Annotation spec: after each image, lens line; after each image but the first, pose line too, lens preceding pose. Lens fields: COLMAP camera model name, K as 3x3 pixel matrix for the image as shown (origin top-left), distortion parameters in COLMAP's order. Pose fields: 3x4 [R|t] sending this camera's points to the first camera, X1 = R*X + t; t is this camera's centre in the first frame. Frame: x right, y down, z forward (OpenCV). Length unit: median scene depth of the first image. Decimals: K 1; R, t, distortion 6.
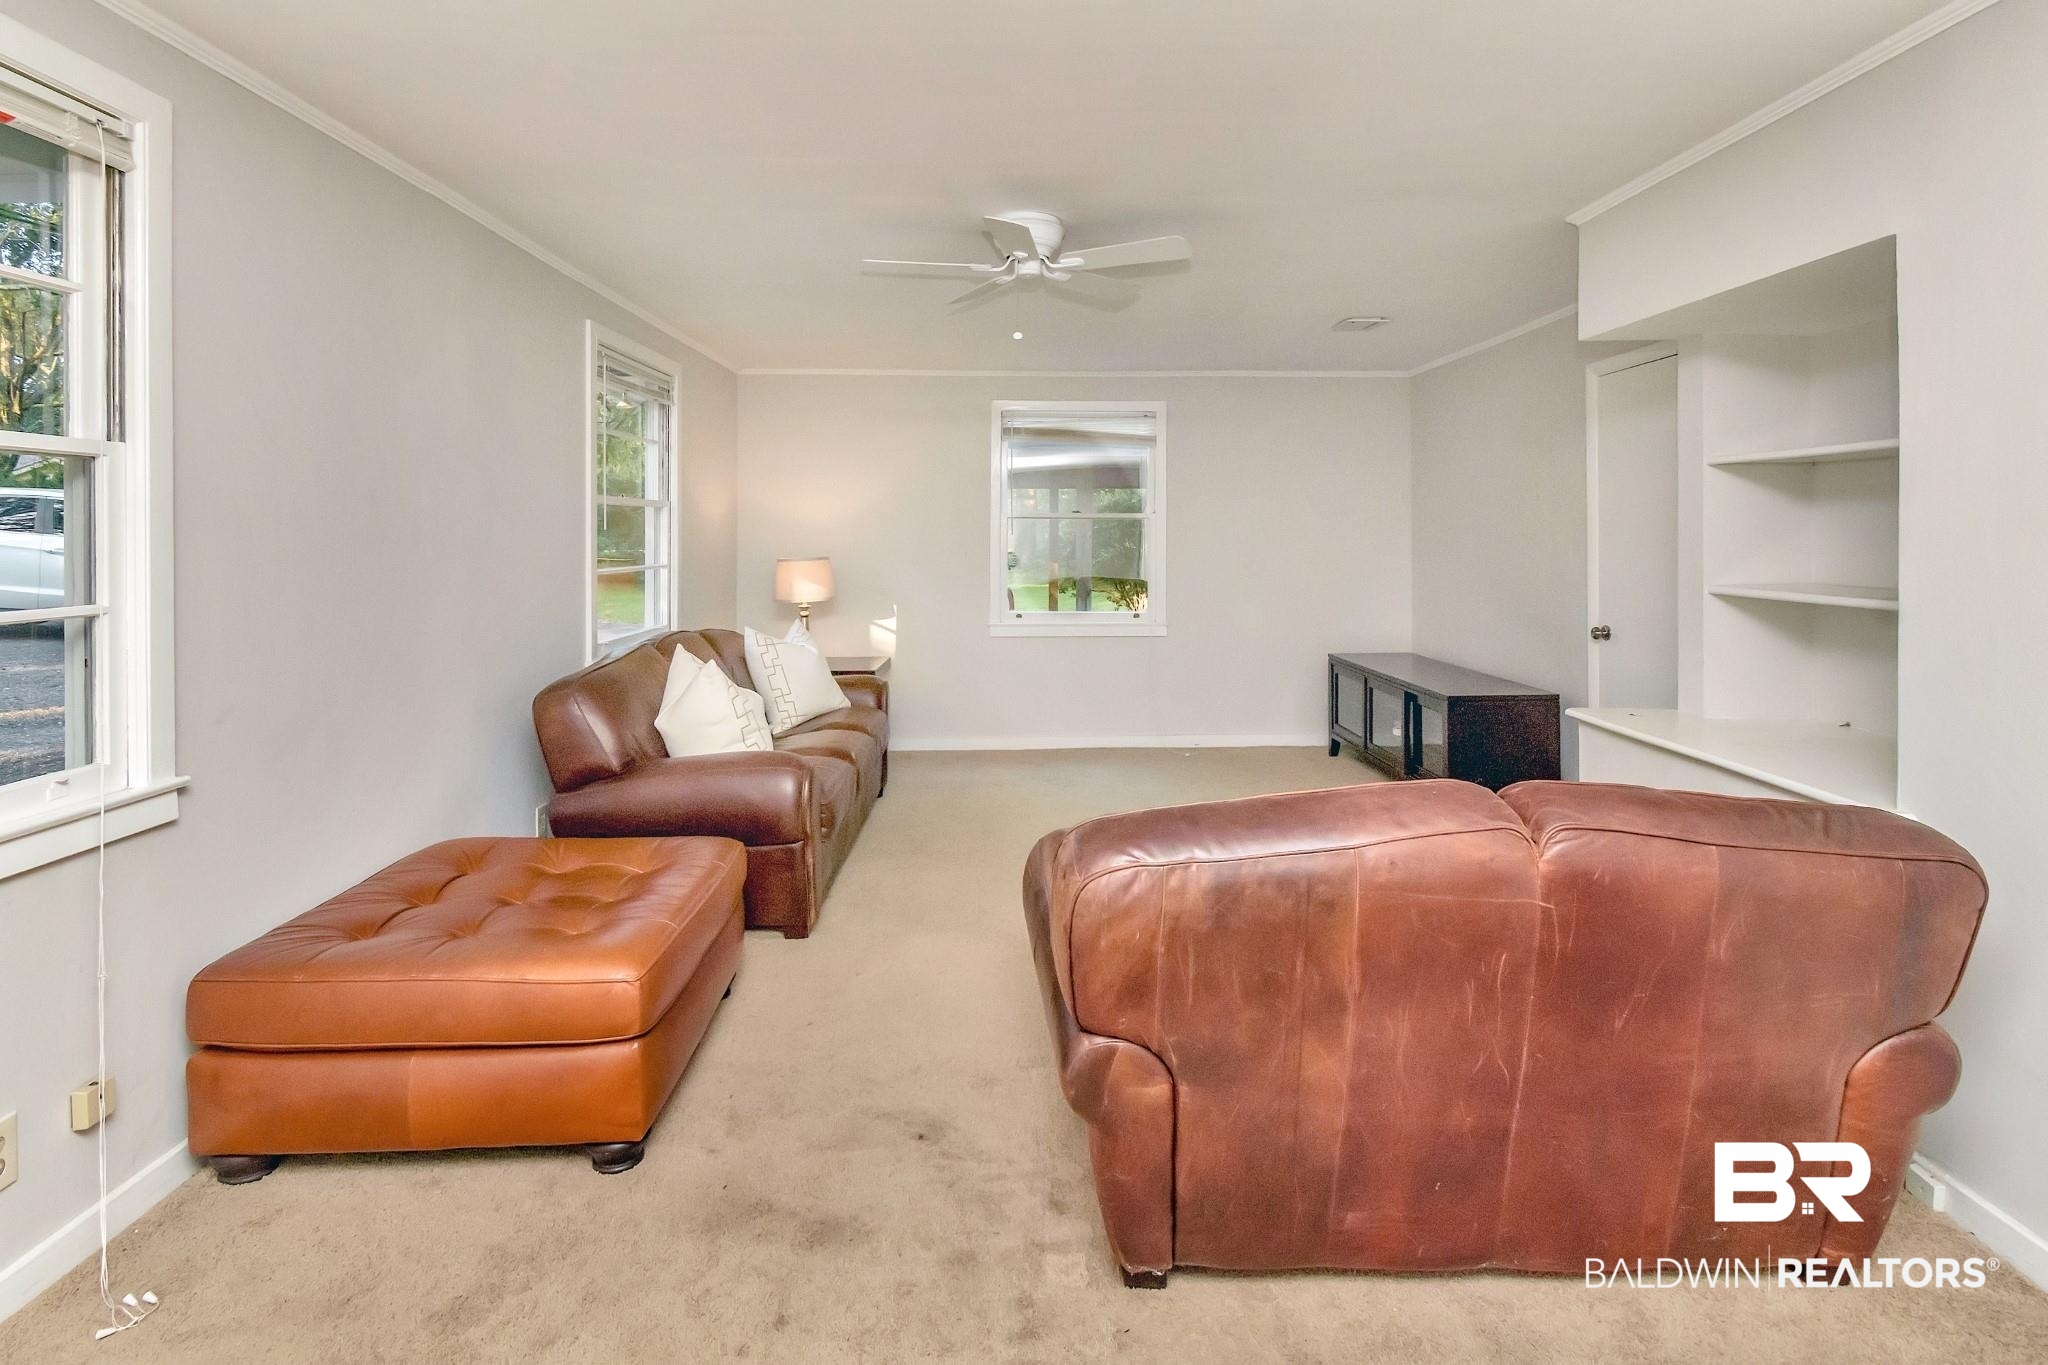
lens RADIAL K [[1017.0, 0, 1021.9], [0, 1017.0, 538.2], [0, 0, 1]] dist [0.002308, -0.000529]
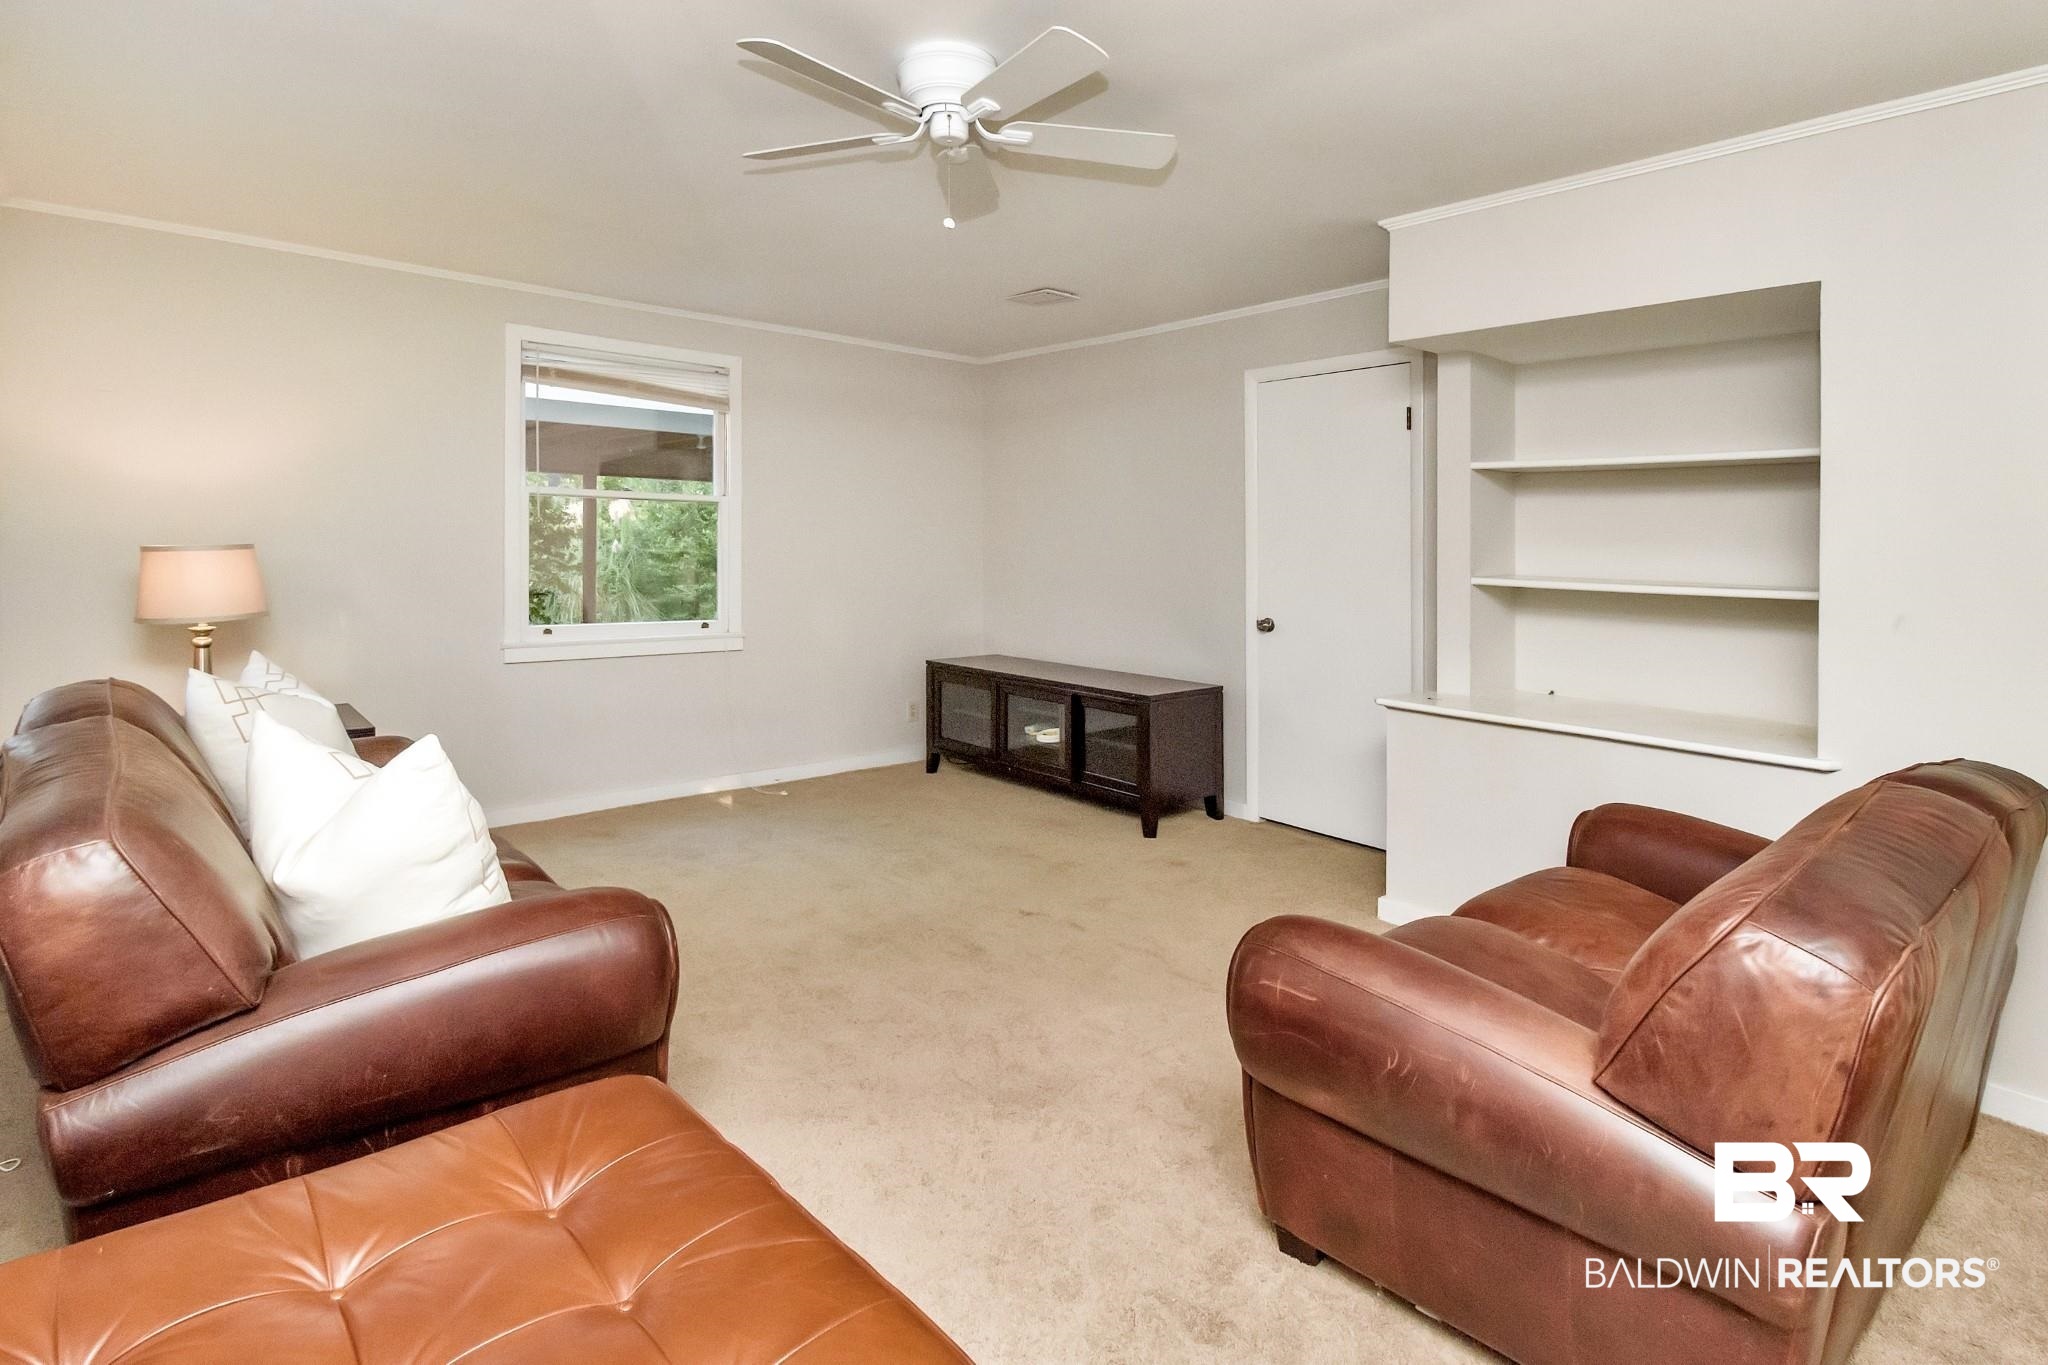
lens RADIAL K [[1040.9, 0, 1010.1], [0, 1040.9, 580.1], [0, 0, 1]] dist [-0.000487, 0.000428]
pose [[0.762701, -0.009210, 0.646686, -0.673058], [-0.016267, 0.999309, 0.033417, 0.030660], [-0.646547, -0.036007, 0.762024, 0.673920]]
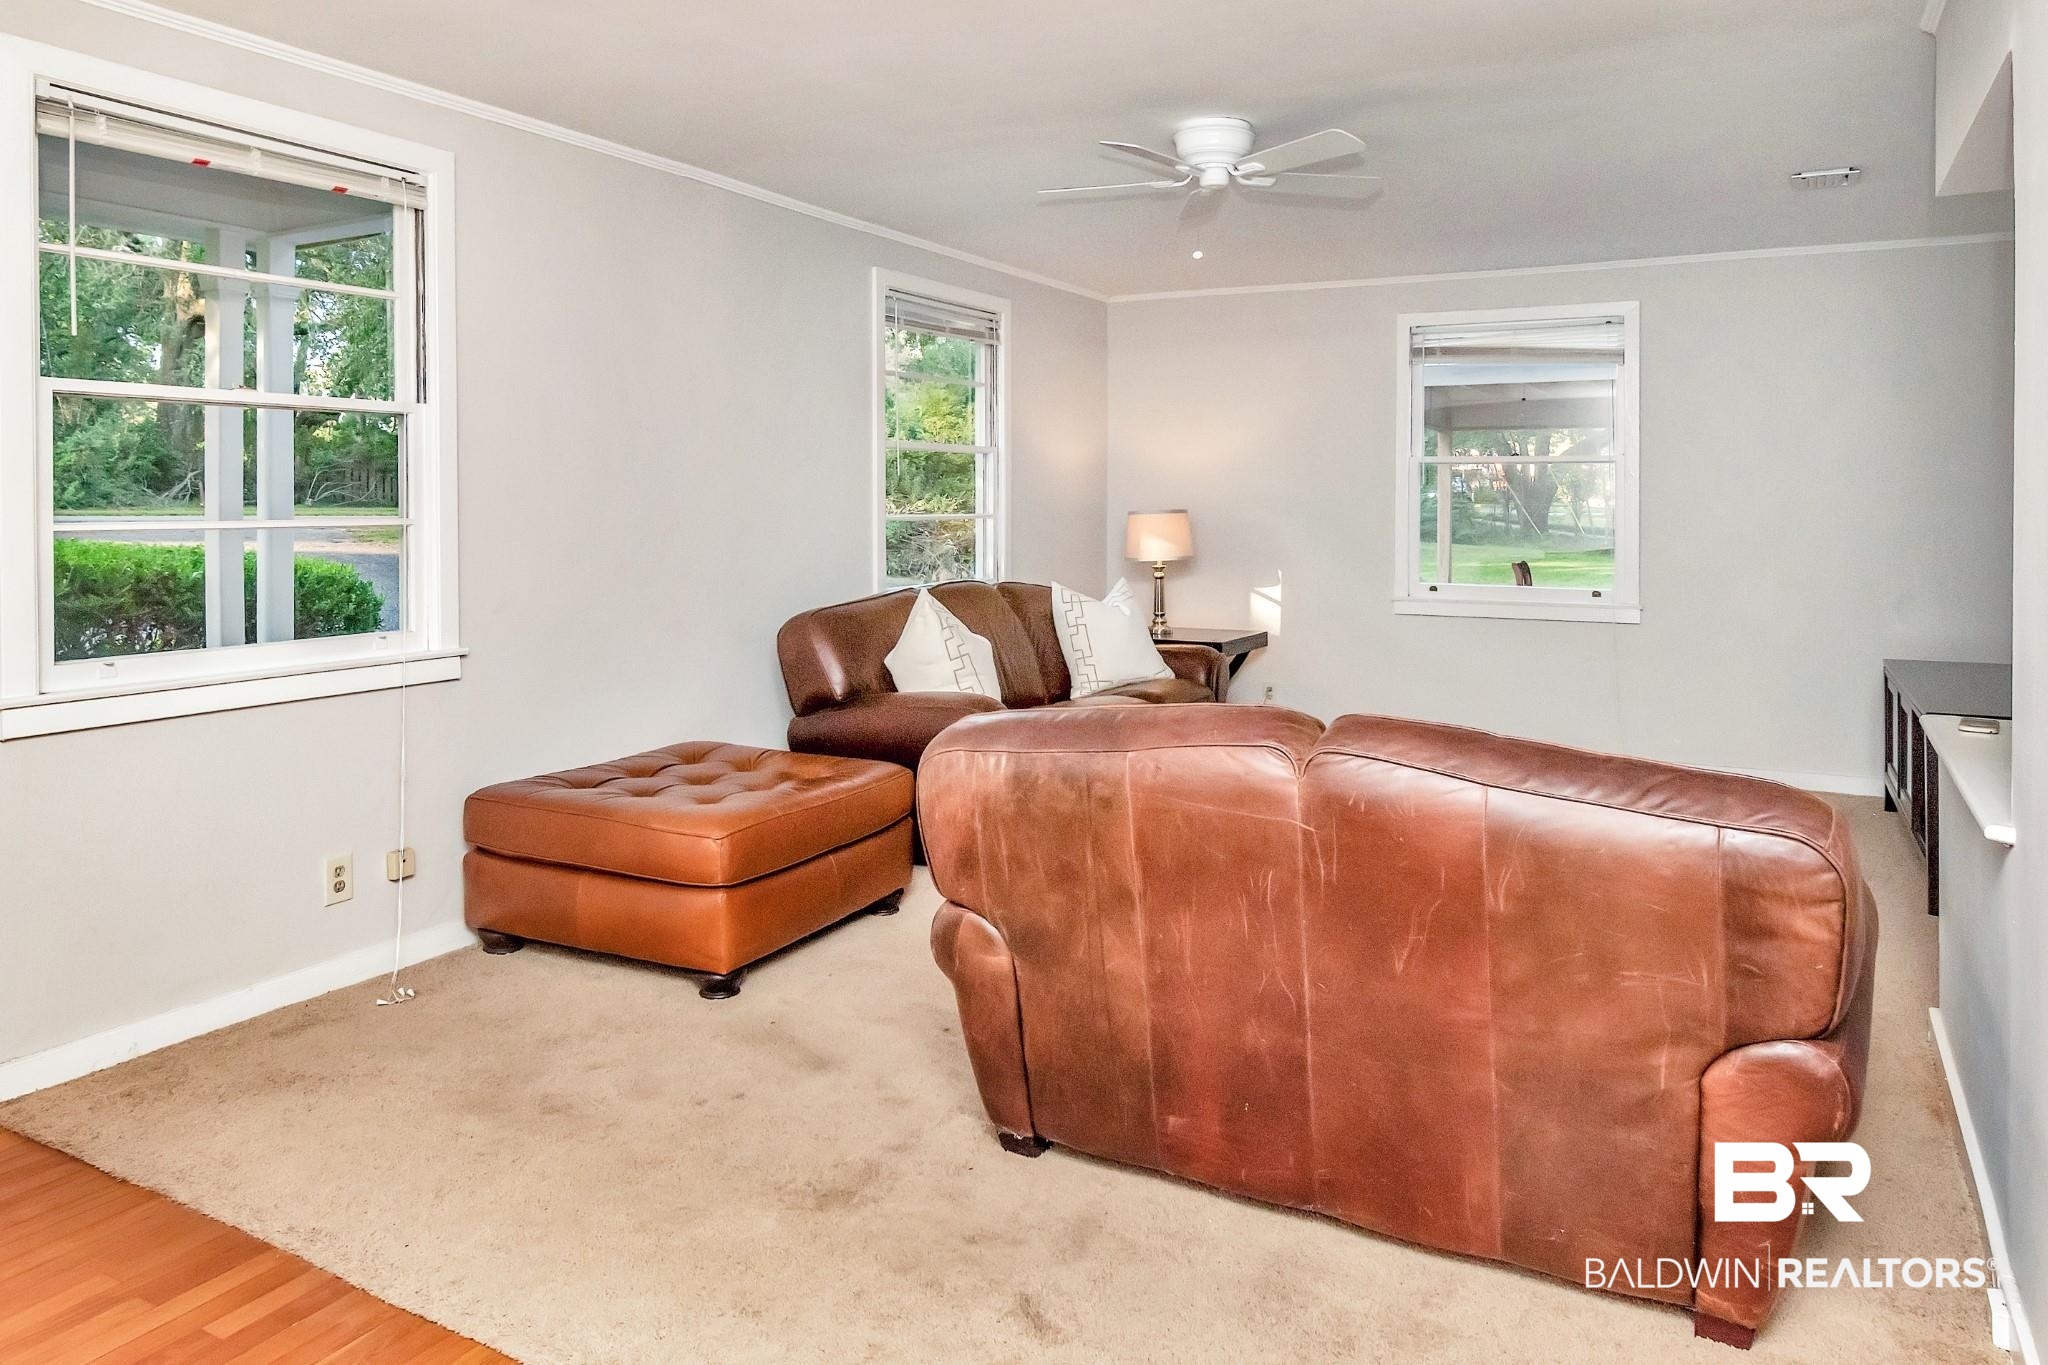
lens RADIAL K [[1386.1, 0, 1016.8], [0, 1386.1, 526.5], [0, 0, 1]] dist [0.005114, 0.000104]
pose [[0.868811, 0.013614, -0.494956, 0.729548], [-0.005856, 0.999835, 0.017222, 0.035490], [0.495108, -0.012064, 0.868747, -0.242815]]
